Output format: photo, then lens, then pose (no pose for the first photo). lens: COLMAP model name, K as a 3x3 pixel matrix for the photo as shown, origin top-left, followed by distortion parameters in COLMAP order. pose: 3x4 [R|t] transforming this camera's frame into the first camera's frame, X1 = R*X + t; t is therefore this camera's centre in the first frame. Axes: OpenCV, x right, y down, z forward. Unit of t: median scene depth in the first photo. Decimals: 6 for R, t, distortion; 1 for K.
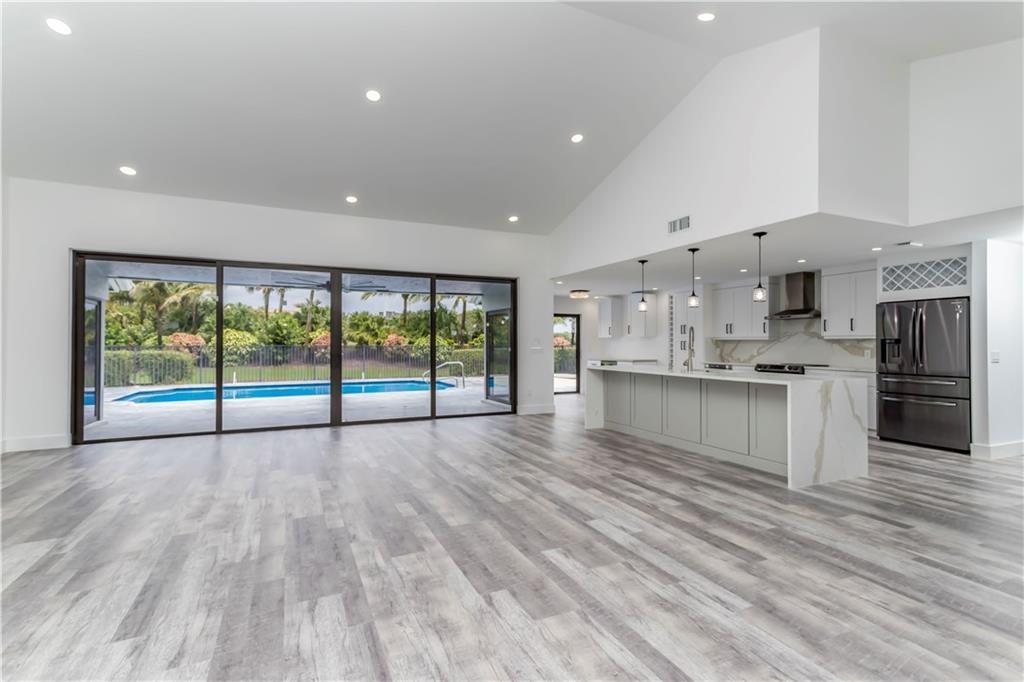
lens RADIAL K [[491.0, 0, 505.7], [0, 491.0, 337.2], [0, 0, 1]] dist [0.026917, 0.002969]
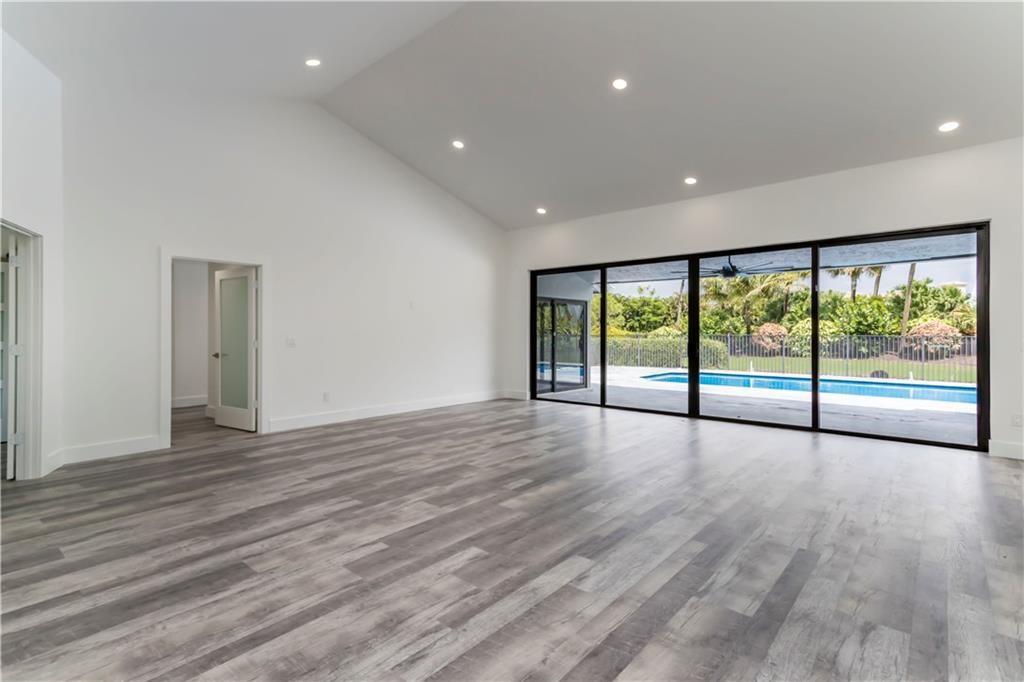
lens RADIAL K [[491.0, 0, 502.9], [0, 491.0, 337.3], [0, 0, 1]] dist [0.026917, 0.002969]
pose [[0.408264, 0.007694, -0.912831, 1.151835], [0.010814, 0.999854, 0.013264, 0.013826], [0.912800, -0.015286, 0.408121, 0.782864]]
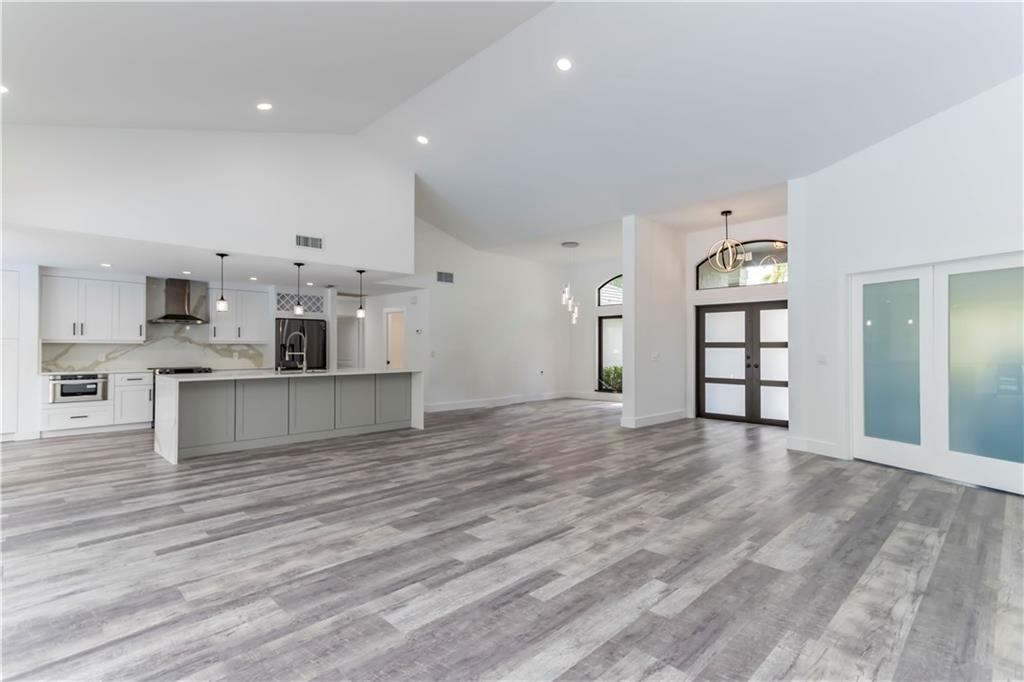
lens RADIAL K [[491.0, 0, 520.4], [0, 491.0, 346.9], [0, 0, 1]] dist [0.026917, 0.002969]
pose [[-0.366229, -0.001032, 0.930524, -2.044202], [-0.012923, 0.999909, -0.003977, 0.019744], [-0.930435, -0.013482, -0.366209, 2.246342]]
